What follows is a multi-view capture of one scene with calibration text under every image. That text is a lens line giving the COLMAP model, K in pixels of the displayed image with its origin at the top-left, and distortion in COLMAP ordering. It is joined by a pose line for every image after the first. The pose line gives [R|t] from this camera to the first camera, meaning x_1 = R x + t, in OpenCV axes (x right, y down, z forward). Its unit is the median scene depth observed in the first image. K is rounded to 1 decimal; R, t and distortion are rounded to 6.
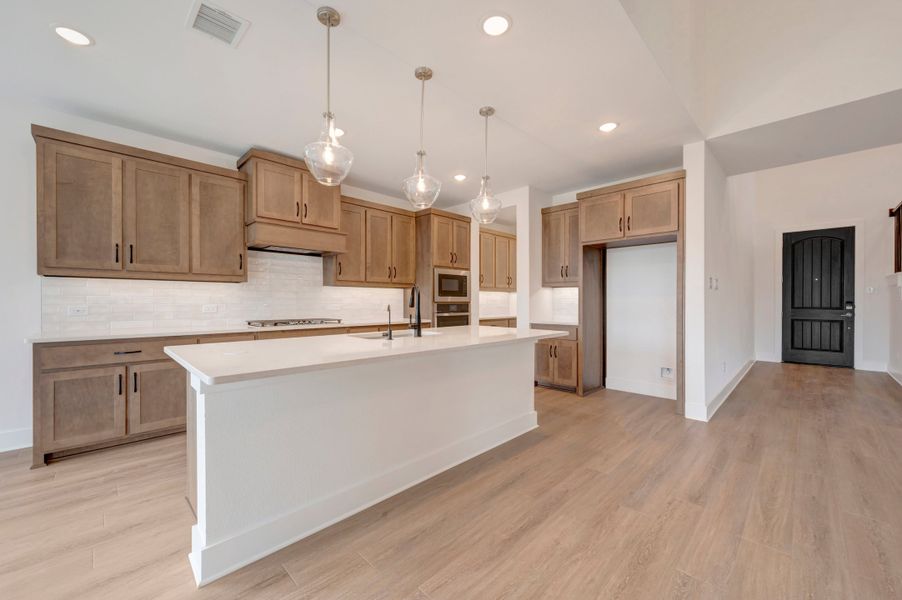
lens RADIAL K [[359.7, 0, 447.0], [0, 359.7, 302.3], [0, 0, 1]] dist [0.006636, -0.000095]
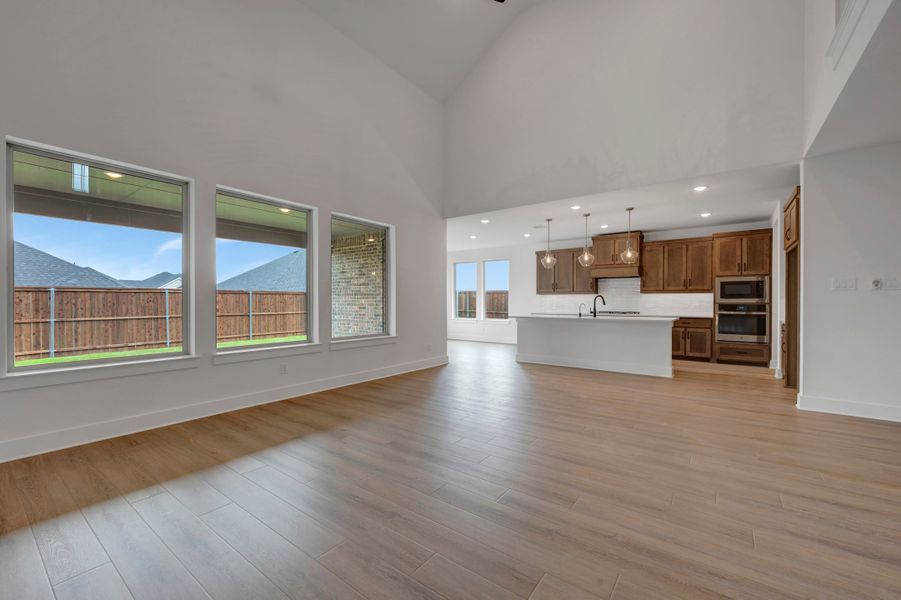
lens RADIAL K [[359.4, 0, 437.7], [0, 359.4, 300.6], [0, 0, 1]] dist [0.006636, -0.000095]
pose [[0.141682, -0.008347, -0.989877, 1.275849], [-0.007261, 0.999929, -0.009471, 0.012326], [0.989886, 0.008529, 0.141612, -0.247709]]
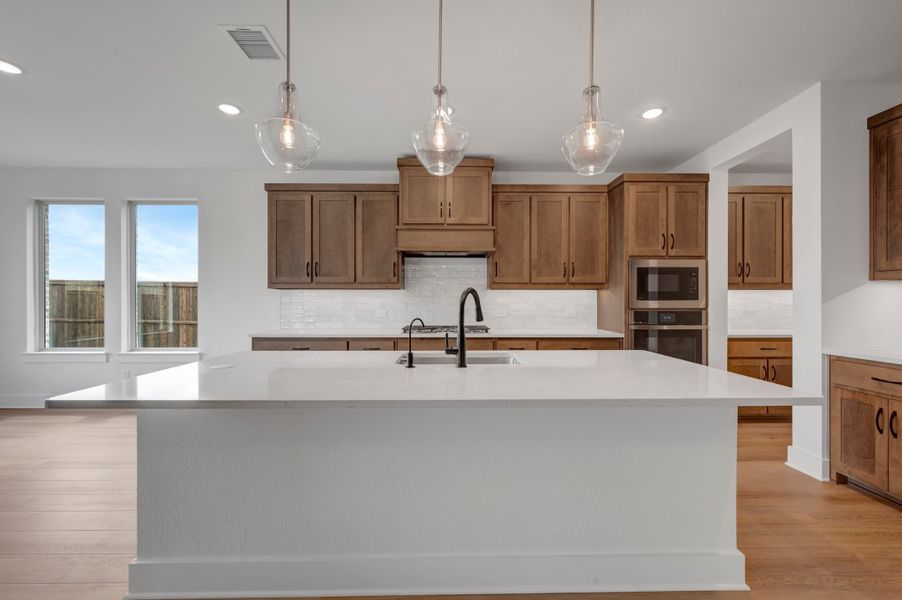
lens RADIAL K [[359.7, 0, 447.1], [0, 359.7, 300.6], [0, 0, 1]] dist [0.006636, -0.000095]
pose [[0.719555, -0.004114, -0.694423, 0.213499], [-0.001263, 0.999973, -0.007232, -0.011780], [0.694434, 0.006081, 0.719530, 0.284752]]
